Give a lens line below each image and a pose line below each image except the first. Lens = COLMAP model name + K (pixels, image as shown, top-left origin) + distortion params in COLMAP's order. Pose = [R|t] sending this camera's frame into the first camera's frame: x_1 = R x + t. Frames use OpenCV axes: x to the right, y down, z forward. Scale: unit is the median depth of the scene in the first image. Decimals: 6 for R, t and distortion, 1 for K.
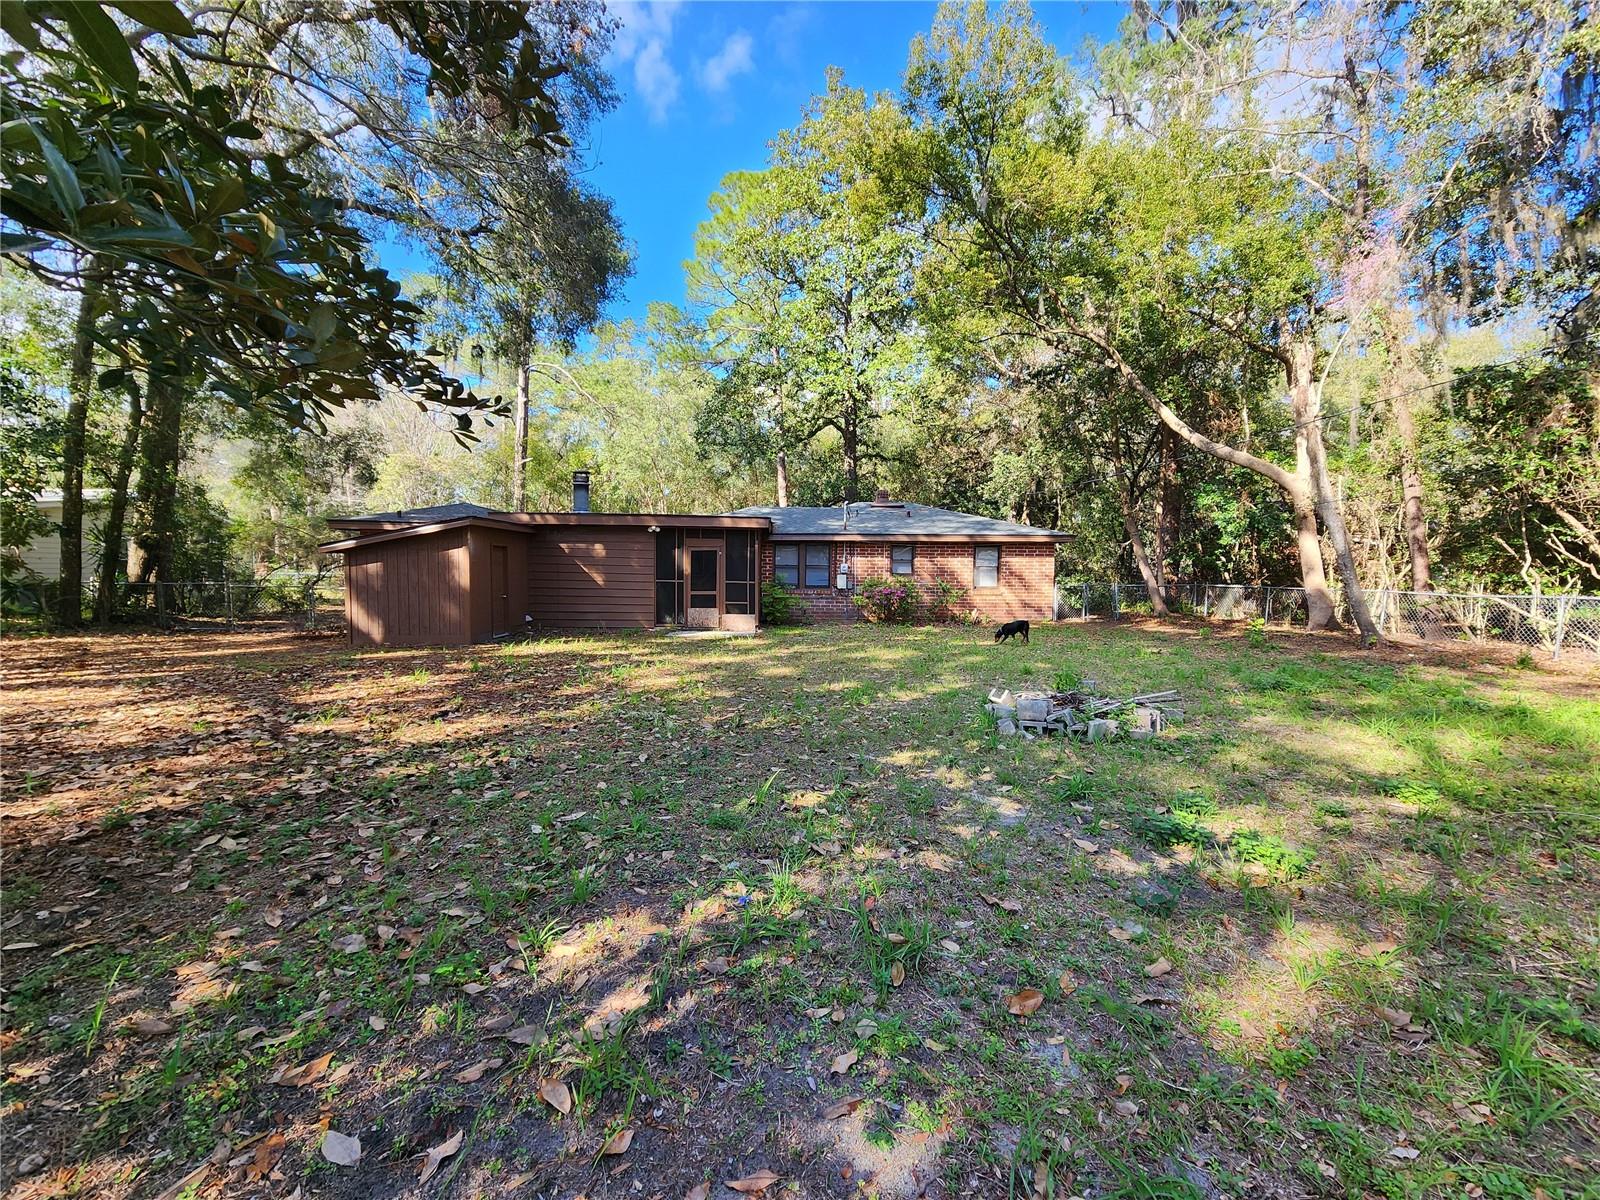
lens RADIAL K [[655.0, 0, 800.0], [0, 655.0, 600.0], [0, 0, 1]] dist [0.000885, -0.000347]
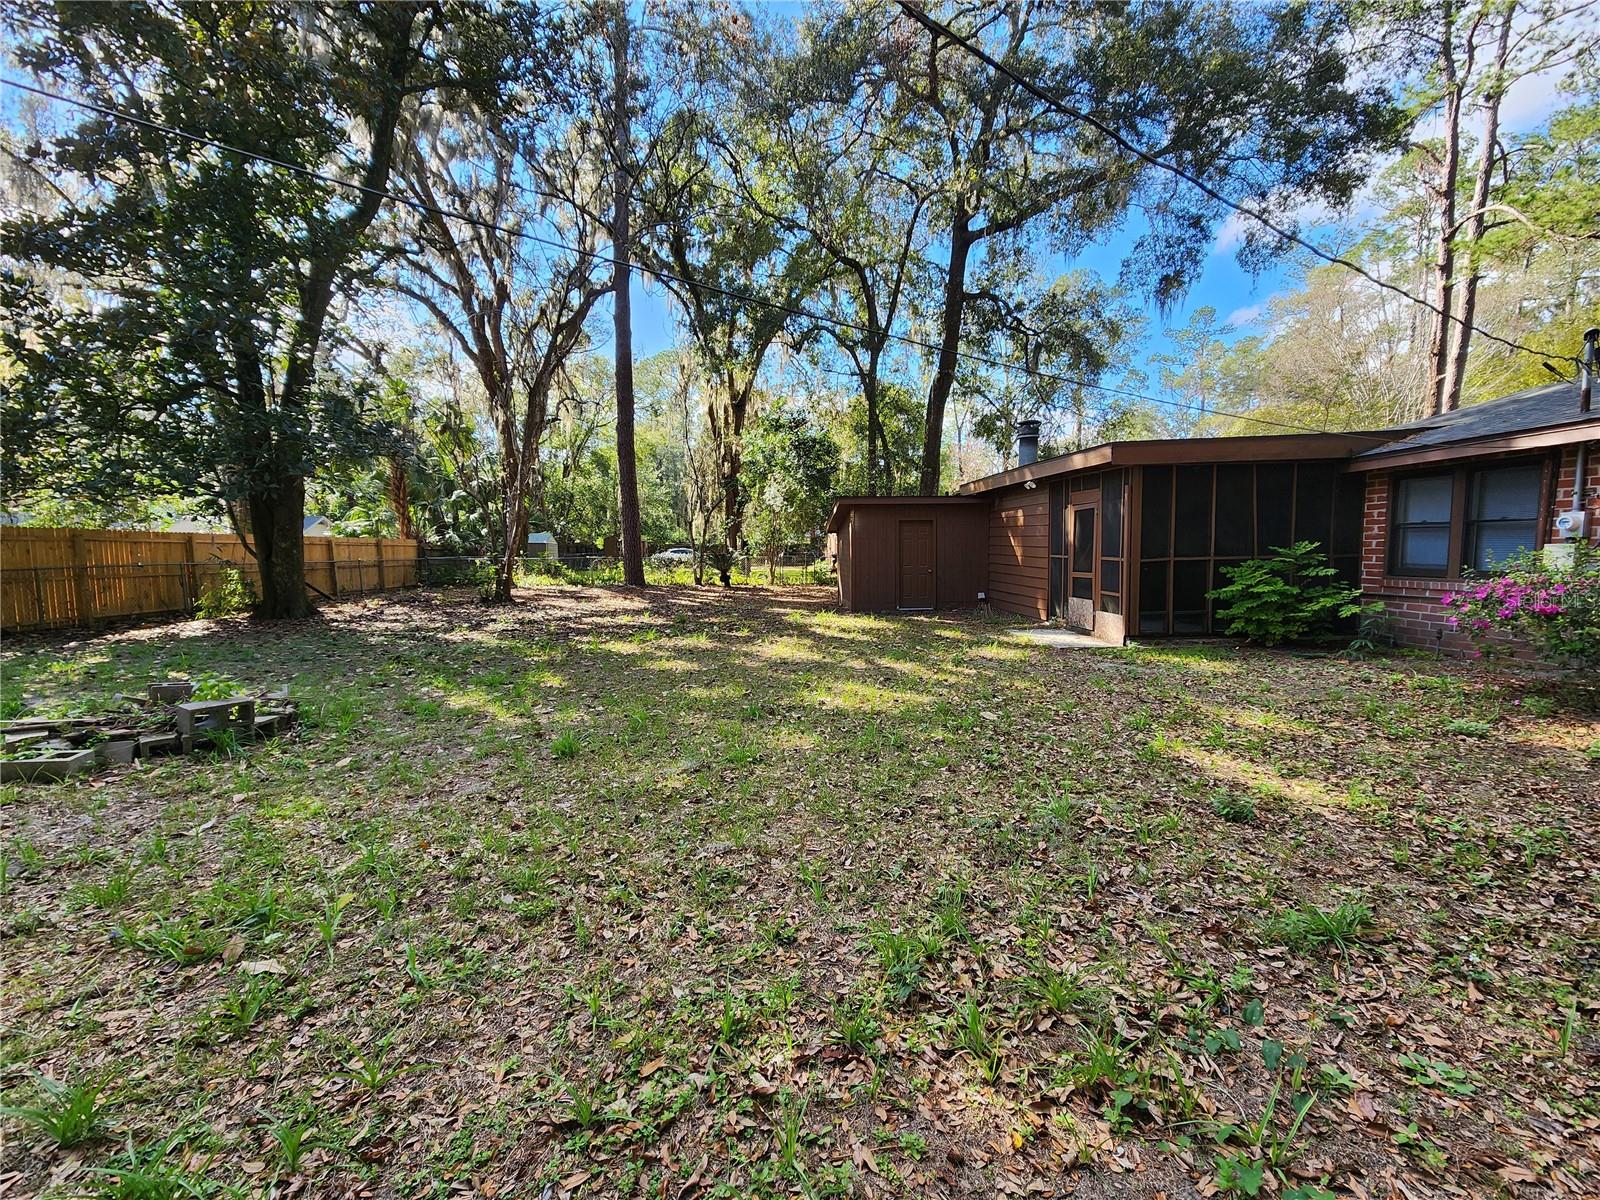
lens RADIAL K [[657.2, 0, 802.1], [0, 657.2, 600.6], [0, 0, 1]] dist [0.000374, -0.000037]
pose [[0.042781, 0.072127, -0.996478, 0.488952], [-0.035860, 0.996859, 0.070615, -0.021635], [0.998441, 0.032713, 0.045233, 0.692541]]
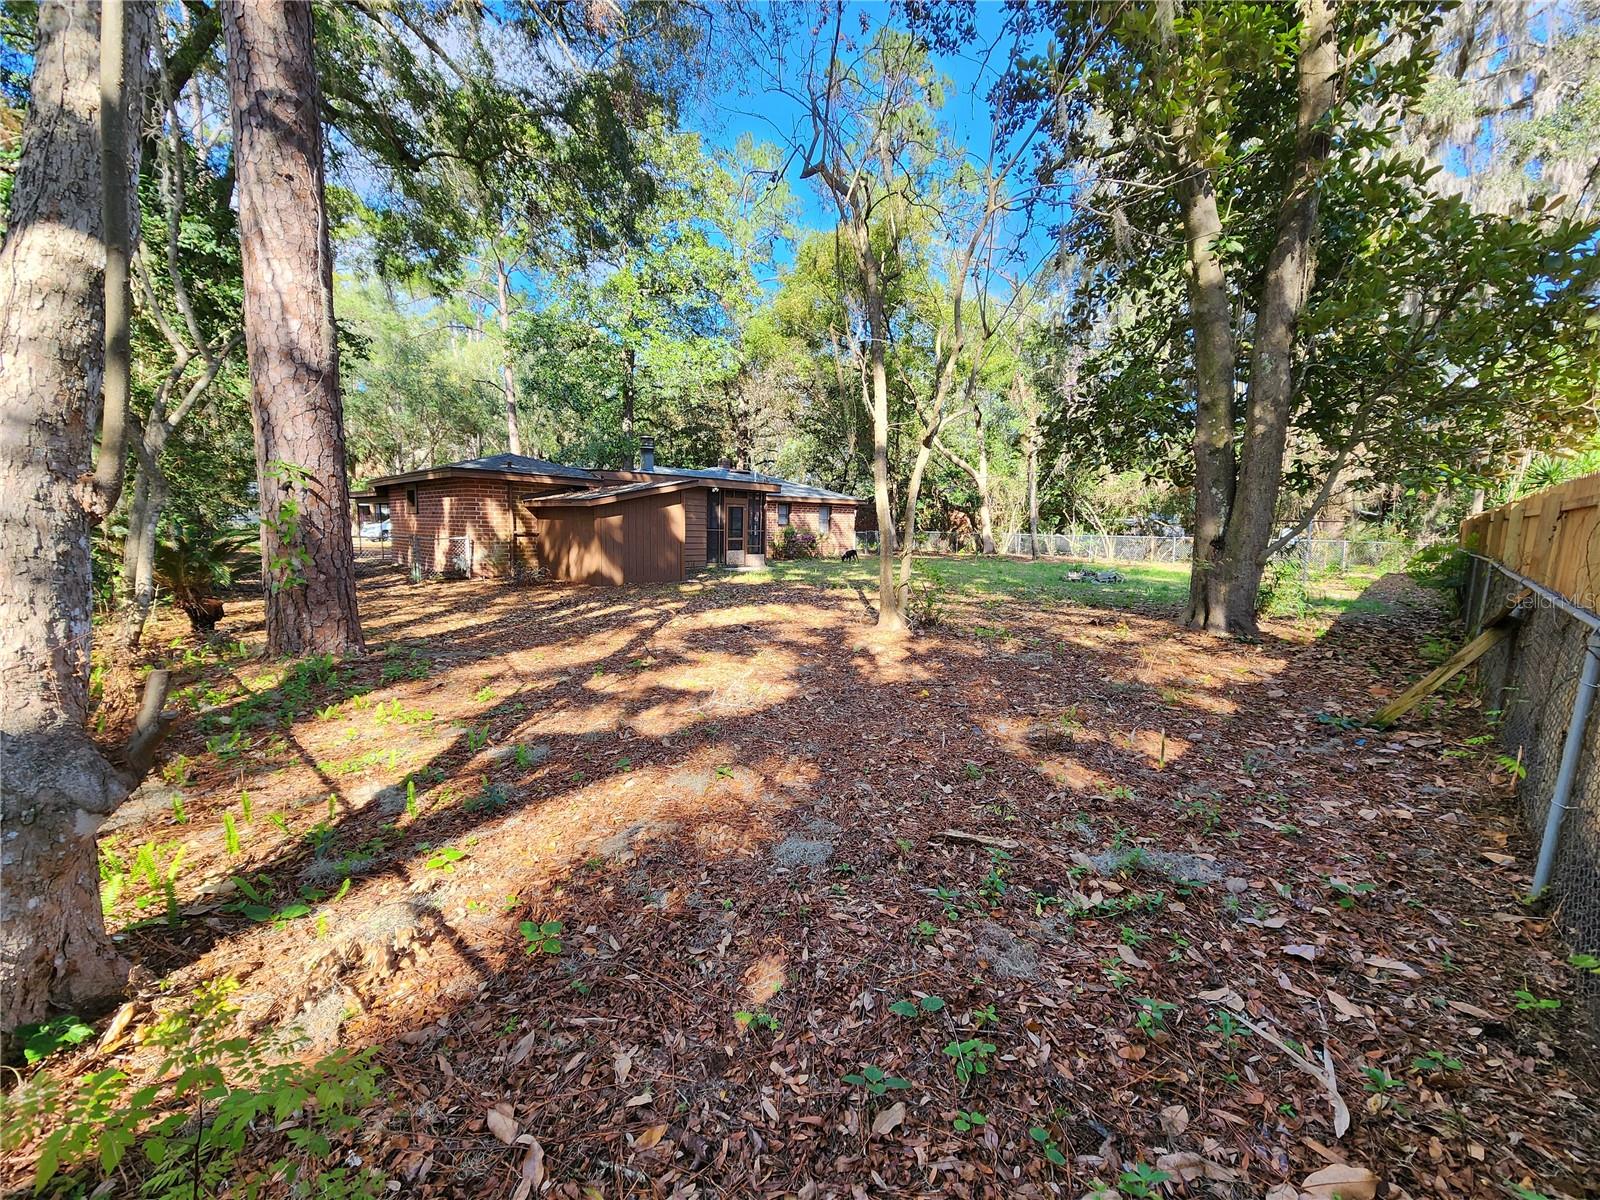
lens RADIAL K [[655.0, 0, 800.0], [0, 655.0, 600.0], [0, 0, 1]] dist [0.000885, -0.000347]
pose [[0.720795, -0.072407, 0.689356, -0.970799], [0.008385, 0.995367, 0.095782, -0.014424], [-0.693098, -0.063259, 0.718062, -0.052943]]
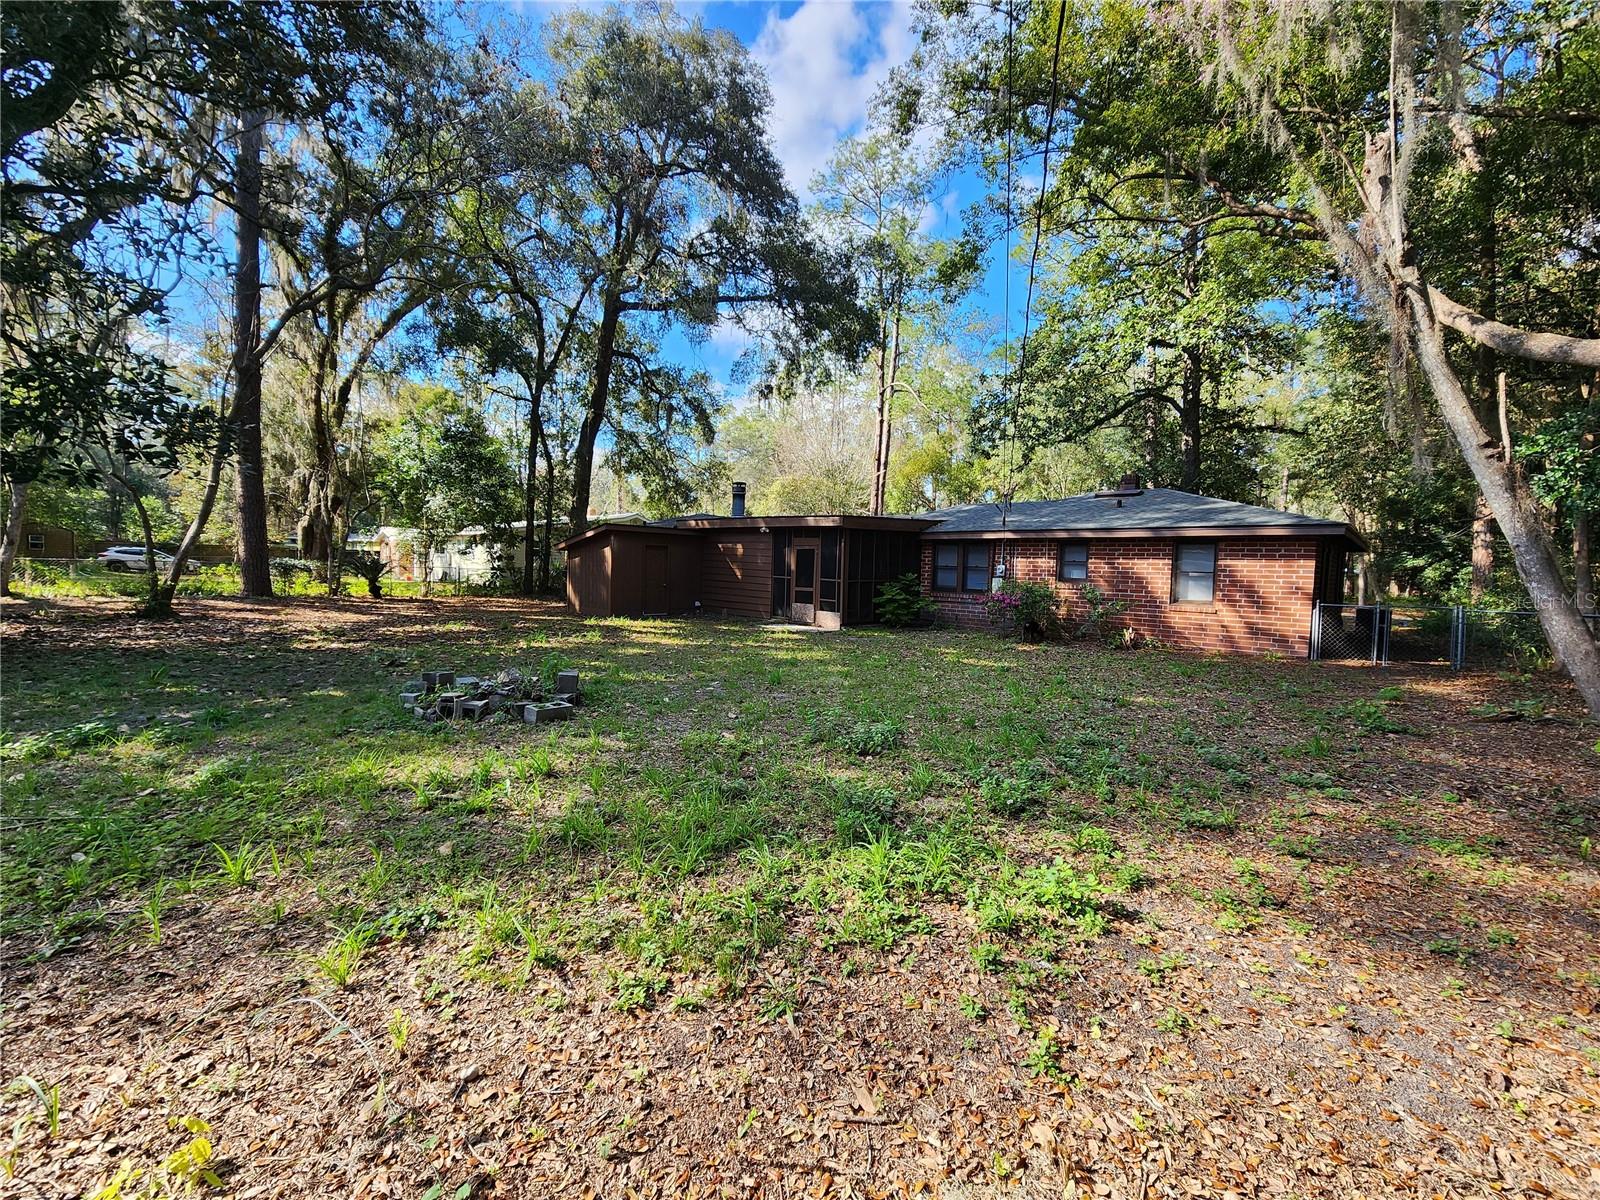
lens RADIAL K [[656.7, 0, 802.2], [0, 656.7, 598.9], [0, 0, 1]] dist [0.000731, -0.000212]
pose [[0.712078, 0.048477, -0.700425, 0.591398], [-0.057351, 0.998296, 0.010788, -0.006500], [0.699754, 0.032488, 0.713644, 0.241514]]
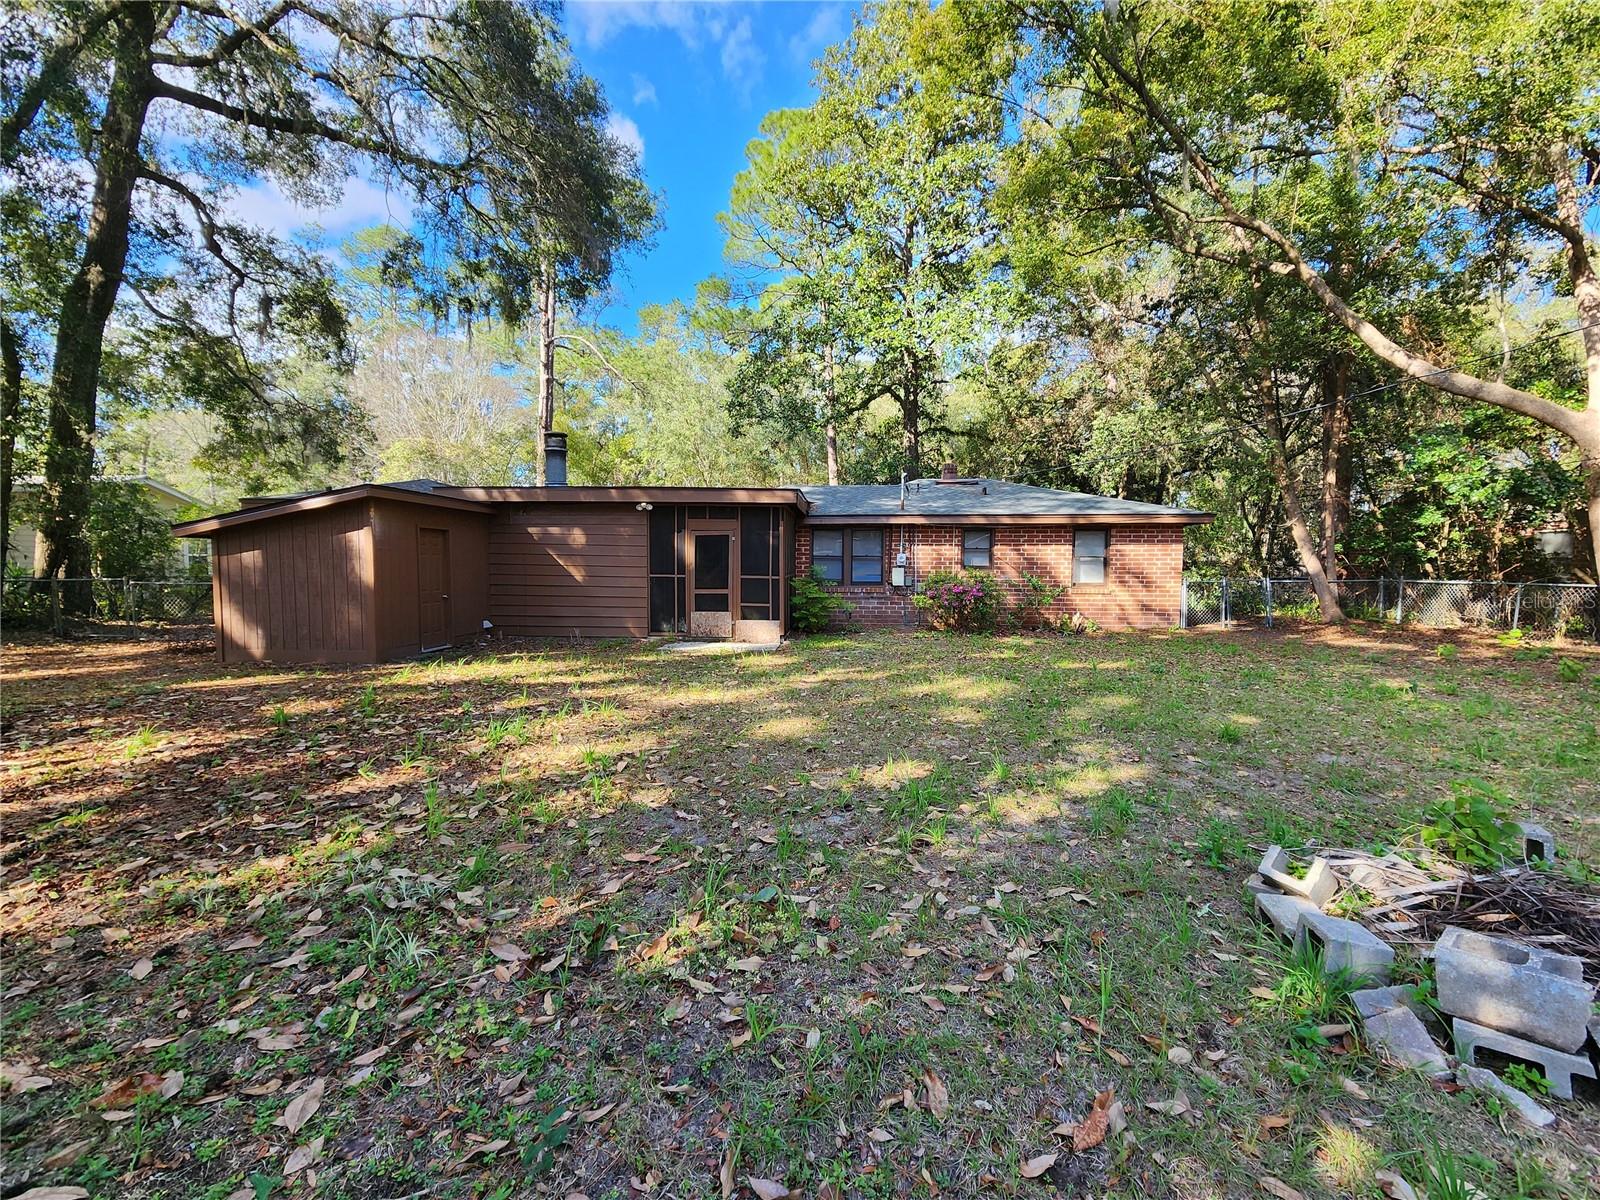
lens RADIAL K [[657.2, 0, 802.1], [0, 657.2, 600.6], [0, 0, 1]] dist [0.000374, -0.000037]
pose [[0.996144, 0.001471, -0.087718, 0.022187], [-0.001003, 0.999985, 0.005376, -0.004547], [0.087725, -0.005268, 0.996131, 0.255388]]
